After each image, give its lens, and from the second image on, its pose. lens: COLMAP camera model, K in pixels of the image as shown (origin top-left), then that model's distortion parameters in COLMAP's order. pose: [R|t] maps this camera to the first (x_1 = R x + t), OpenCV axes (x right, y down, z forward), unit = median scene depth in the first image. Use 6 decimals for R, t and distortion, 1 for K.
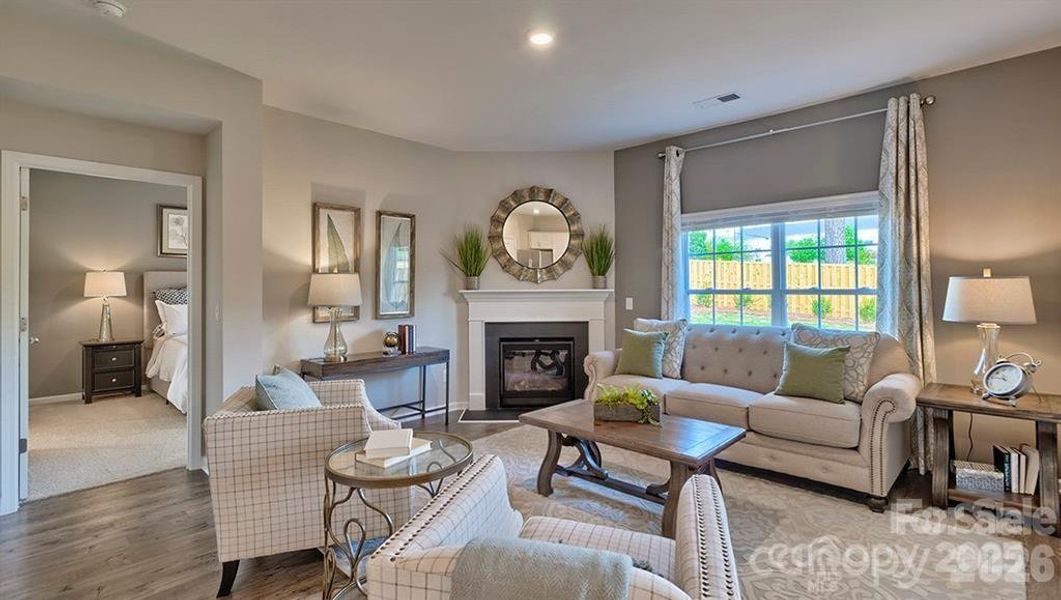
lens RADIAL K [[488.5, 0, 529.7], [0, 488.5, 285.4], [0, 0, 1]] dist [-0.003064, -0.000221]
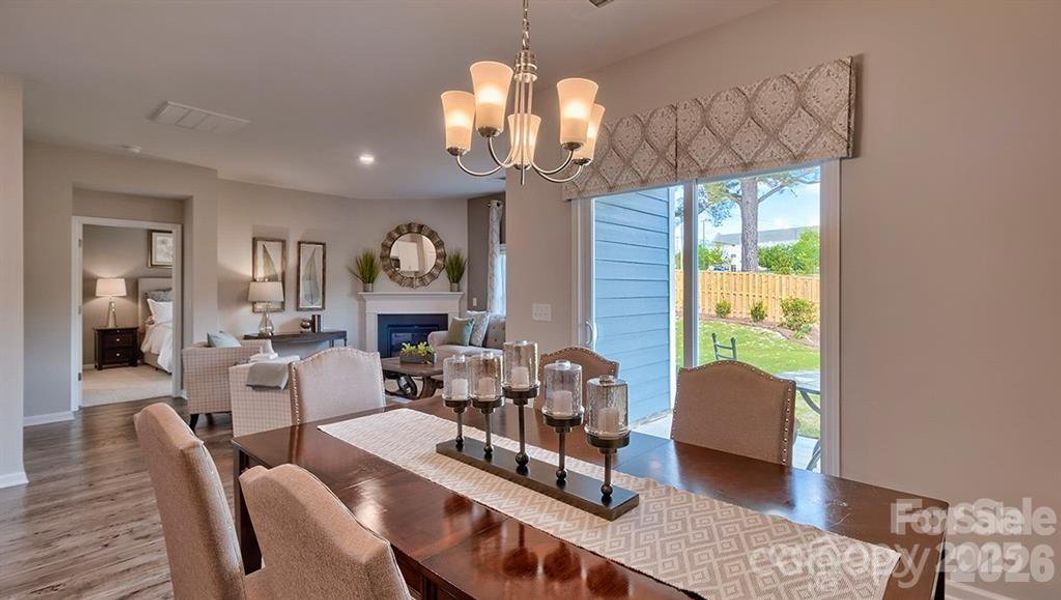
lens RADIAL K [[483.8, 0, 534.6], [0, 483.8, 293.3], [0, 0, 1]] dist [0.004271, 0.000274]
pose [[0.999338, 0.004186, 0.036131, 0.393635], [-0.004494, 0.999954, 0.008452, -0.003186], [-0.036093, -0.008608, 0.999311, -0.580740]]
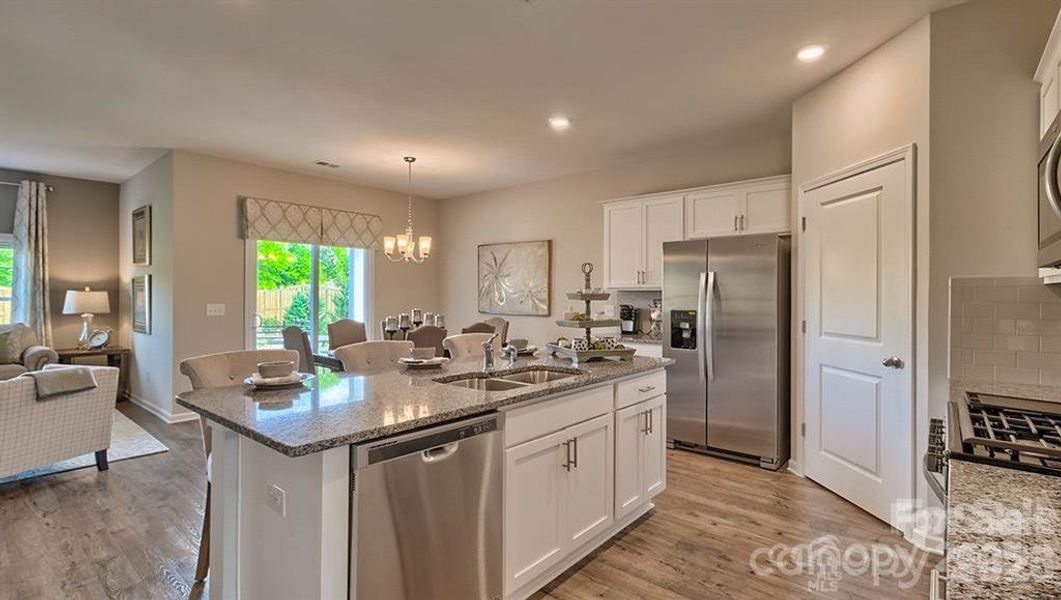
lens RADIAL K [[483.8, 0, 534.6], [0, 483.8, 293.3], [0, 0, 1]] dist [0.004271, 0.000274]
pose [[-0.069031, 0.009209, 0.997572, -0.754272], [-0.004667, 0.999943, -0.009554, 0.002181], [-0.997604, -0.005315, -0.068984, -0.445374]]
